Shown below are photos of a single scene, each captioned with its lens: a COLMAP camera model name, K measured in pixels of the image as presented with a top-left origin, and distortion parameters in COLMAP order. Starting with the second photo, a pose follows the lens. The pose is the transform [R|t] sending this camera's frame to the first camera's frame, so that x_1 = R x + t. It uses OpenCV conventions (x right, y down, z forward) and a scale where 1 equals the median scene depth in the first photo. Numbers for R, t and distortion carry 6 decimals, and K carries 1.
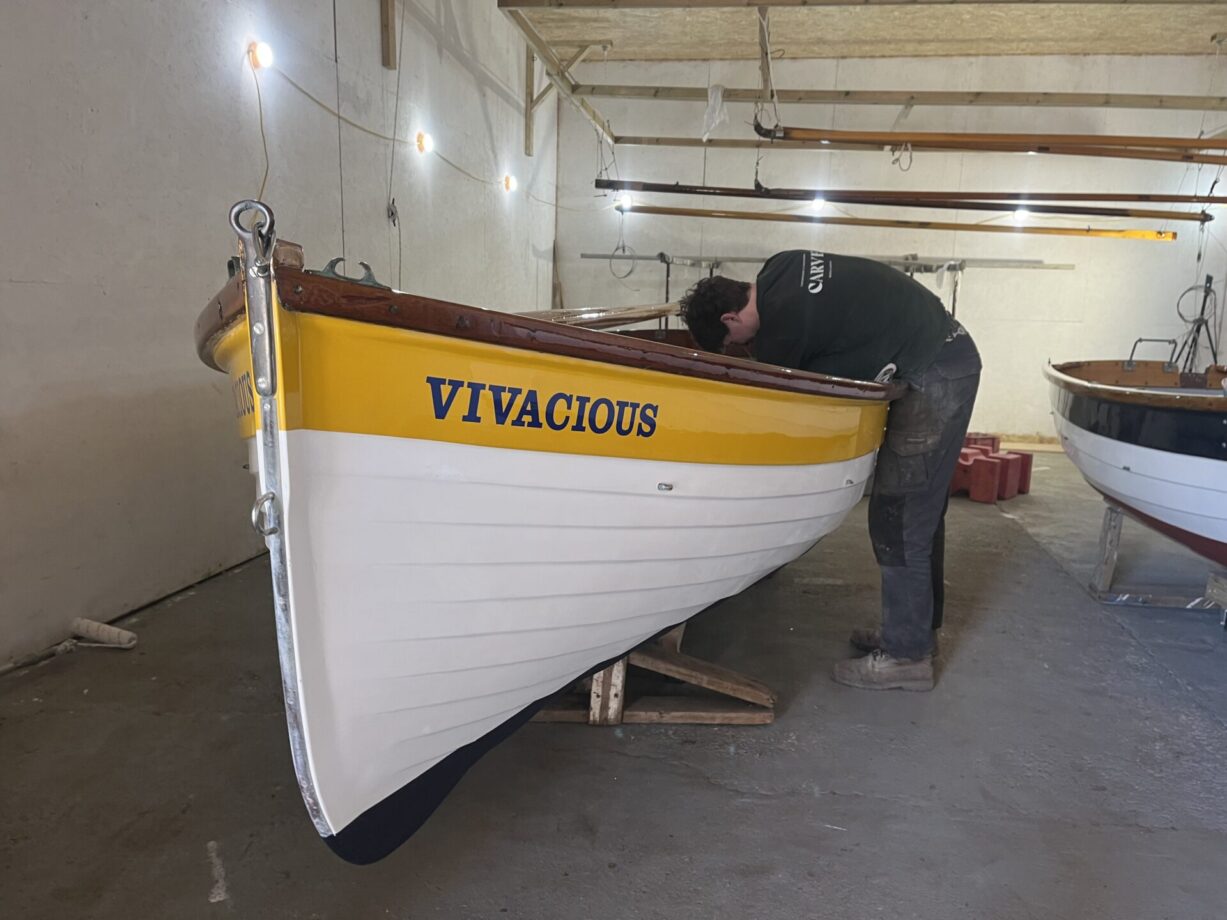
lens RADIAL K [[939.3, 0, 615.5], [0, 939.3, 457.7], [0, 0, 1]] dist [0.104092, -0.137225]
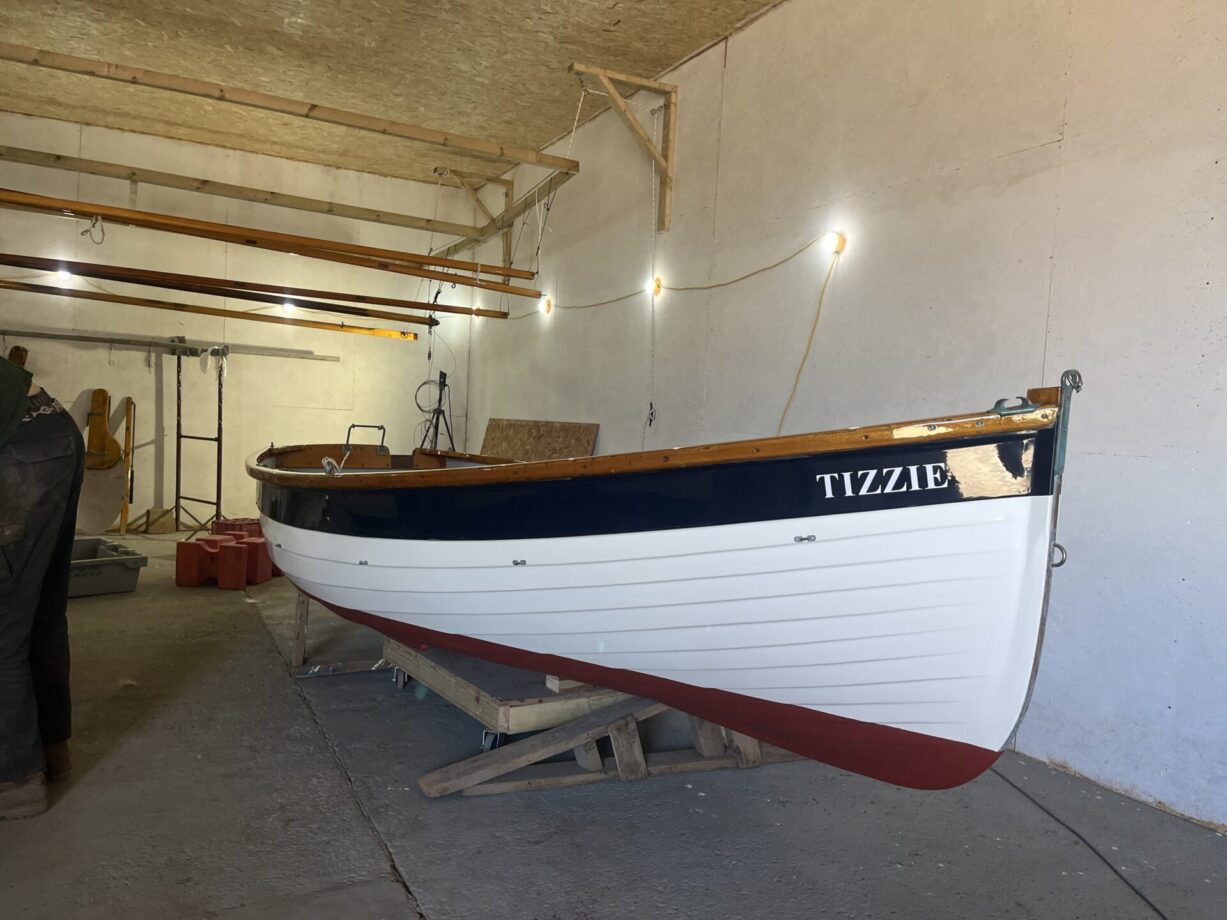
lens RADIAL K [[939.3, 0, 615.5], [0, 939.3, 457.7], [0, 0, 1]] dist [0.104092, -0.137225]
pose [[0.796785, -0.014326, 0.604094, 0.108482], [0.069524, 0.995253, -0.068098, 0.006276], [-0.600251, 0.096259, 0.793998, -0.028108]]
